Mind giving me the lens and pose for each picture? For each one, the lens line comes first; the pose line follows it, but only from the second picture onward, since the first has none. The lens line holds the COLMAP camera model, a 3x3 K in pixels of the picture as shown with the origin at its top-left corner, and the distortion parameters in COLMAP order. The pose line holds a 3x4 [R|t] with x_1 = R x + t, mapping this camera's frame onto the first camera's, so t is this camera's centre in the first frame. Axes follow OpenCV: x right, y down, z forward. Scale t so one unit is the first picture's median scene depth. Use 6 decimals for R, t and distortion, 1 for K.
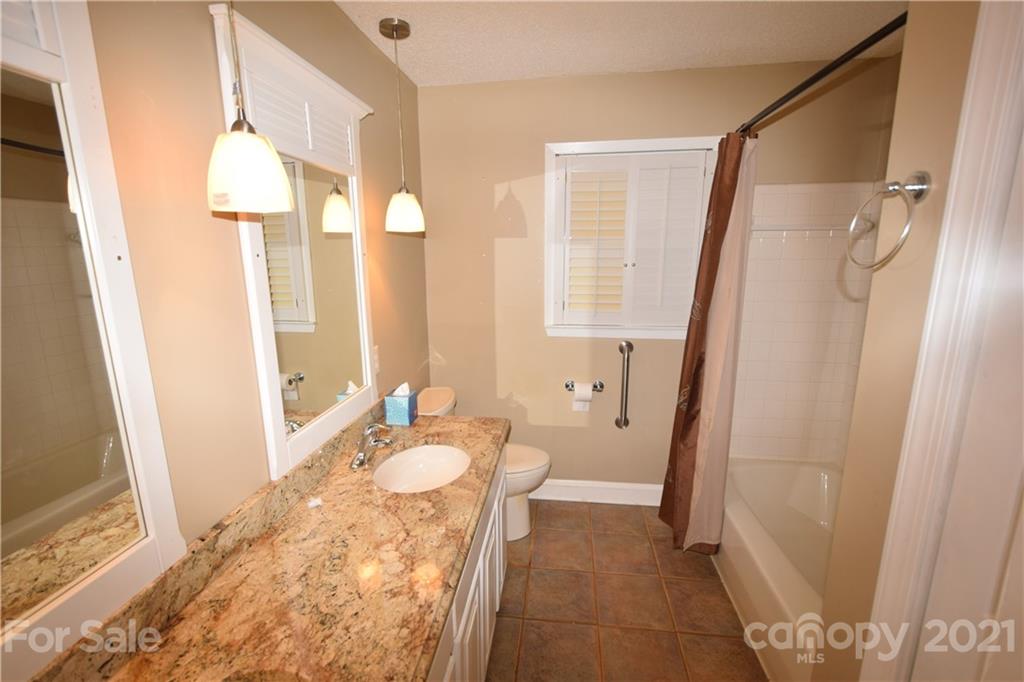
lens RADIAL K [[449.7, 0, 508.4], [0, 449.7, 345.6], [0, 0, 1]] dist [0.010021, -0.009189]
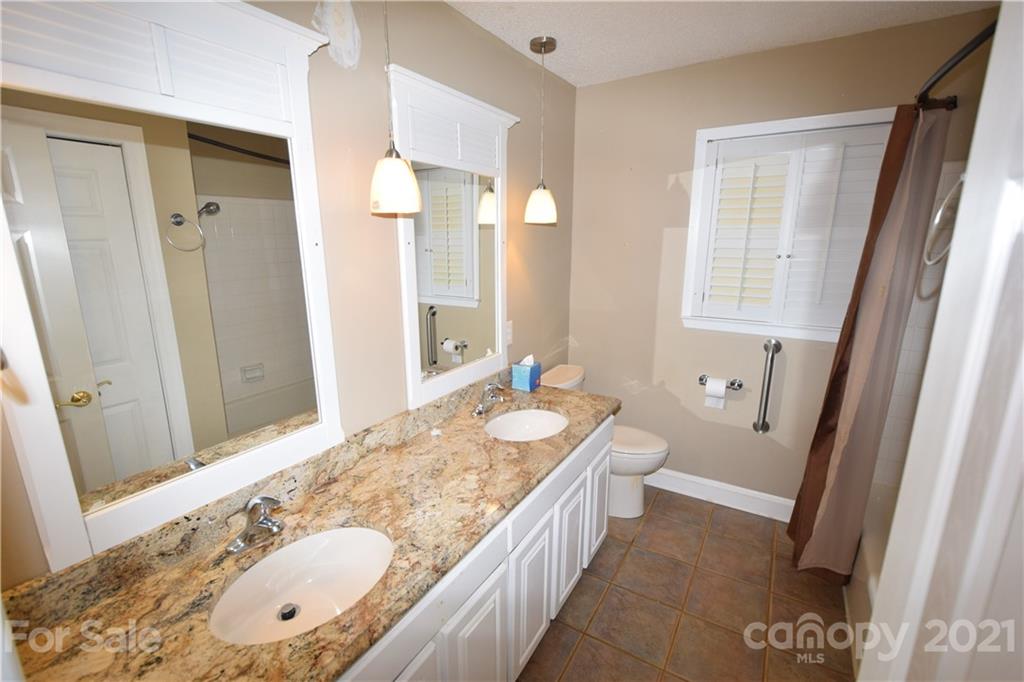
lens RADIAL K [[449.7, 0, 508.4], [0, 449.7, 345.6], [0, 0, 1]] dist [0.010021, -0.009189]
pose [[0.912131, 0.100025, -0.397506, 0.197120], [-0.089472, 0.994969, 0.045060, 0.013852], [0.400014, -0.005535, 0.916492, -0.089673]]
